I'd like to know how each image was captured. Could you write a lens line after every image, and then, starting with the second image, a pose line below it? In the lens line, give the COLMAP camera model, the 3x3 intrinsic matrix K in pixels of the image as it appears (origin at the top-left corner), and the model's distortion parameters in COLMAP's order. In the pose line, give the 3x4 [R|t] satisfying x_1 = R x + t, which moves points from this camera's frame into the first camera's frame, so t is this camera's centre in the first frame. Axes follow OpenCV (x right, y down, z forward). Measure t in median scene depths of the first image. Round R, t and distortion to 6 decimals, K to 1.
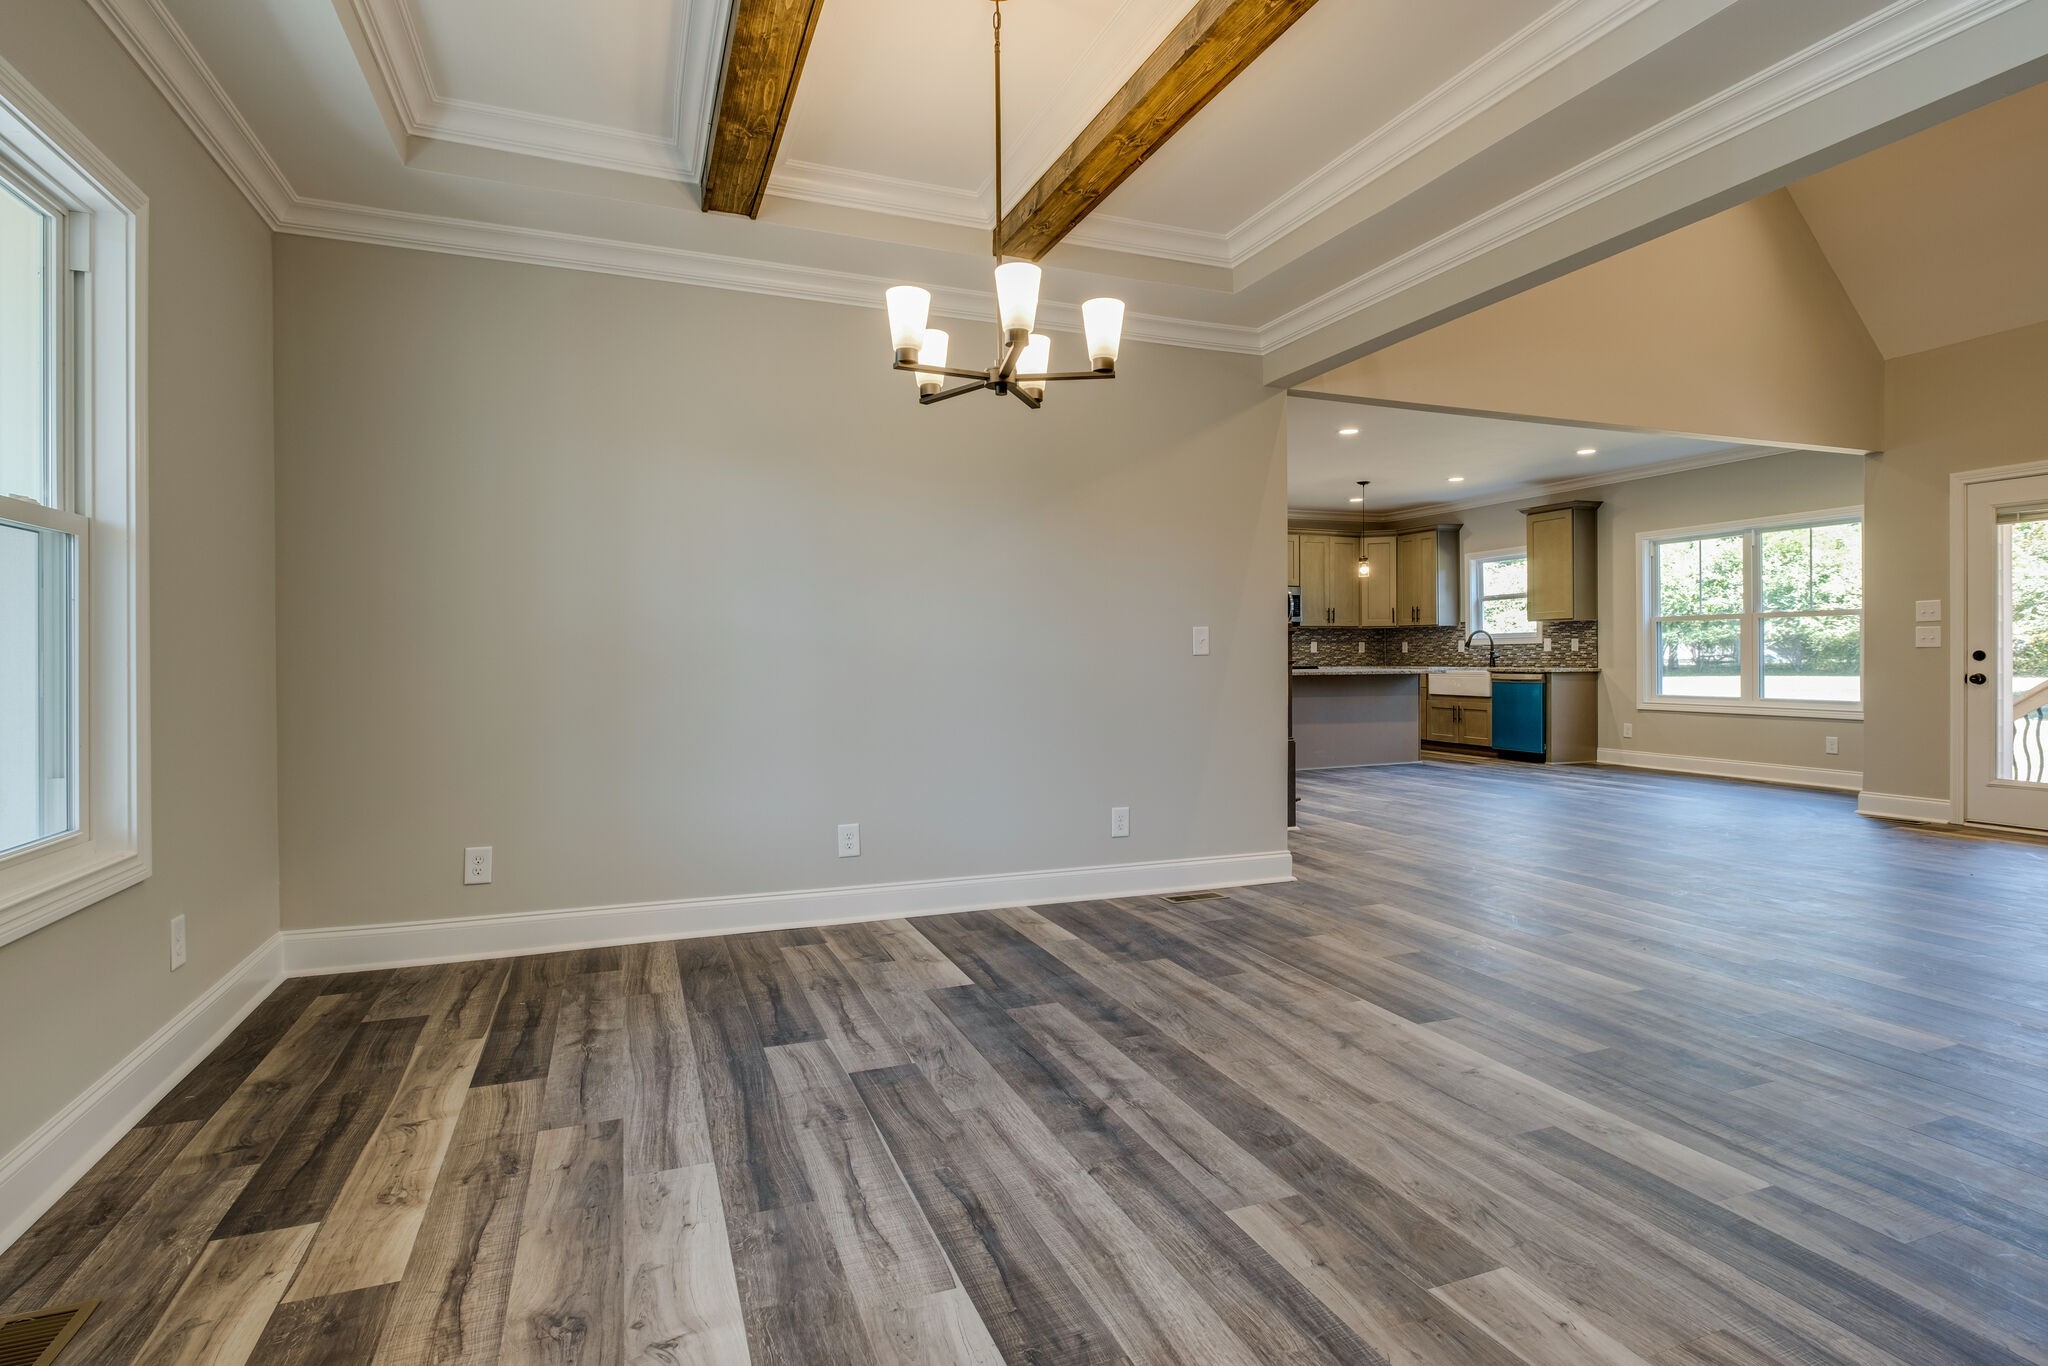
lens RADIAL K [[1036.9, 0, 1011.2], [0, 1036.9, 666.1], [0, 0, 1]] dist [0.001773, -0.001209]
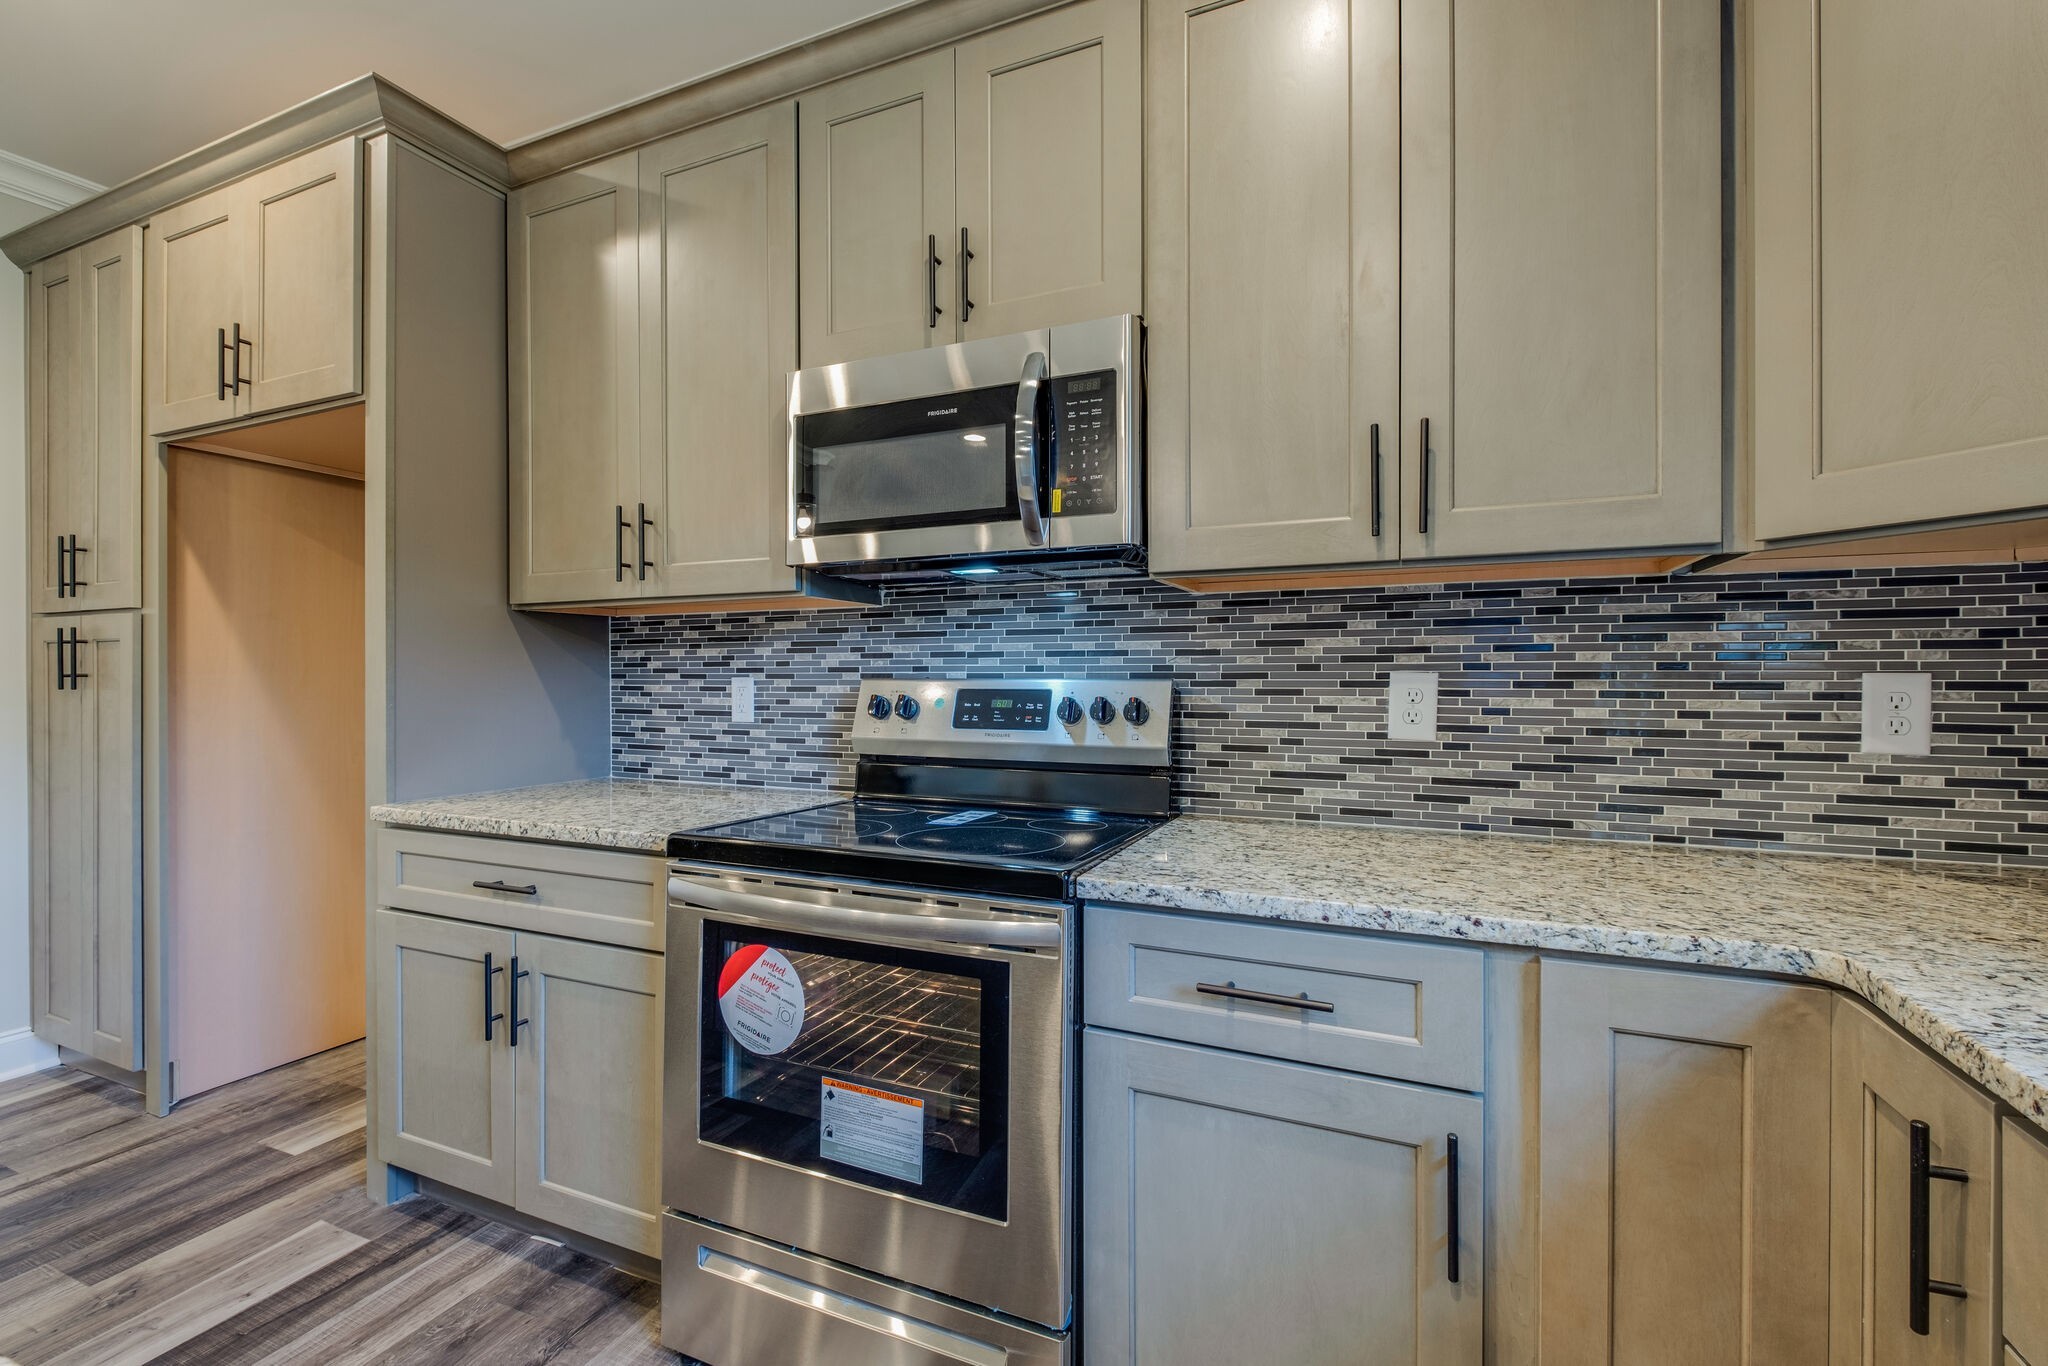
lens RADIAL K [[915.6, 0, 1020.5], [0, 915.6, 681.2], [0, 0, 1]] dist [-0.004012, -0.000200]
pose [[0.701499, 0.006057, -0.712645, 0.445488], [-0.011952, 0.999923, -0.003266, -0.026504], [0.712570, 0.010809, 0.701518, 1.096426]]
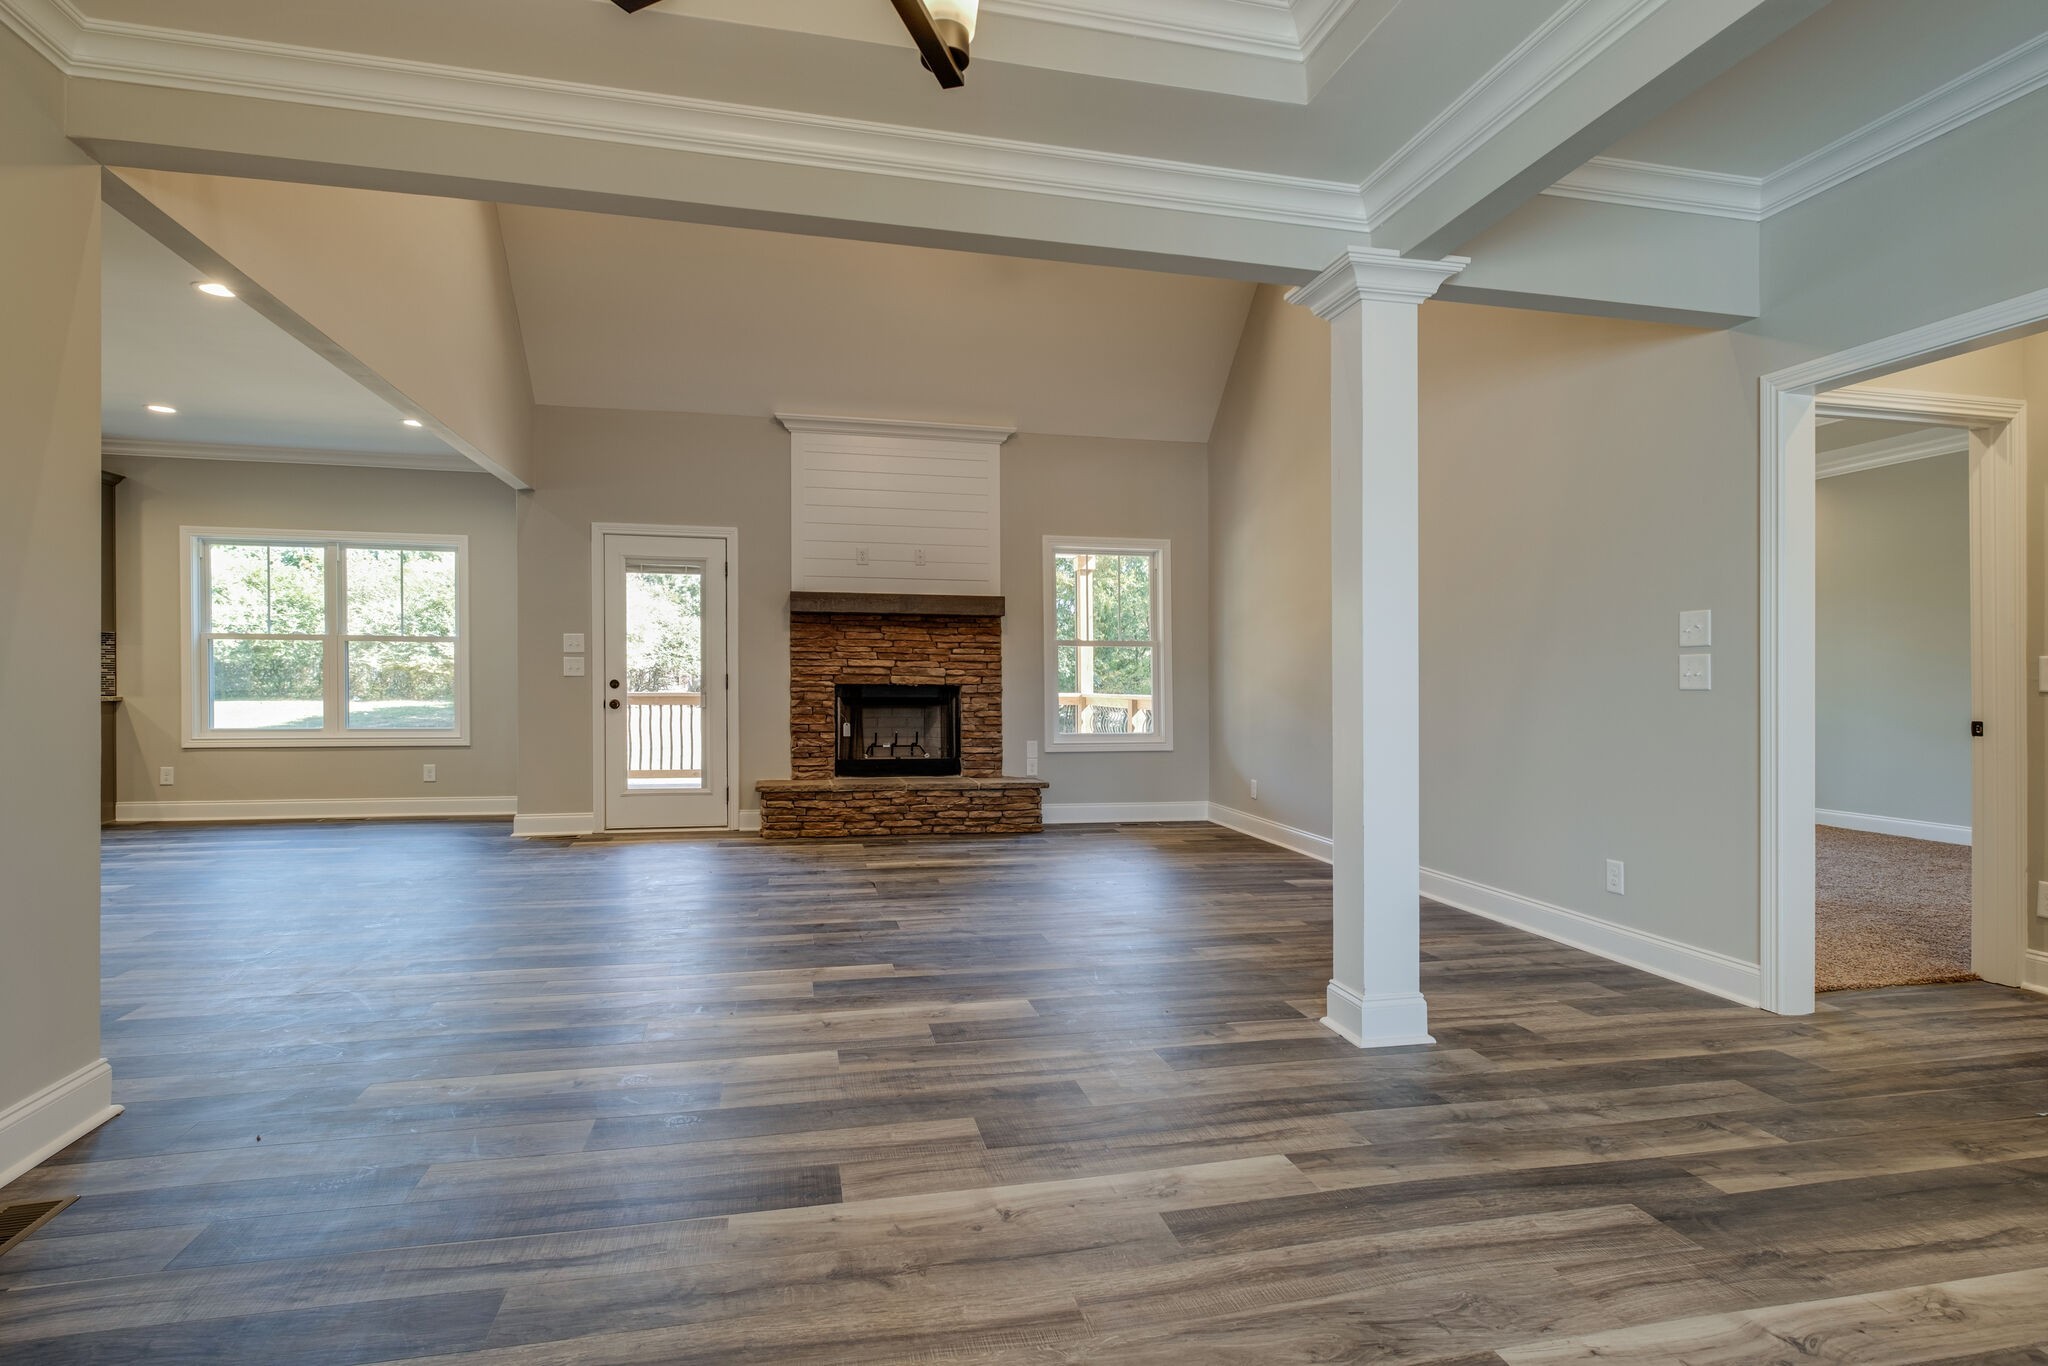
lens RADIAL K [[1036.9, 0, 1040.9], [0, 1036.9, 685.4], [0, 0, 1]] dist [0.001773, -0.001209]
pose [[0.132399, 0.002604, 0.991193, -0.095106], [0.001831, 0.999994, -0.002871, -0.002935], [-0.991195, 0.002195, 0.132394, 0.243594]]
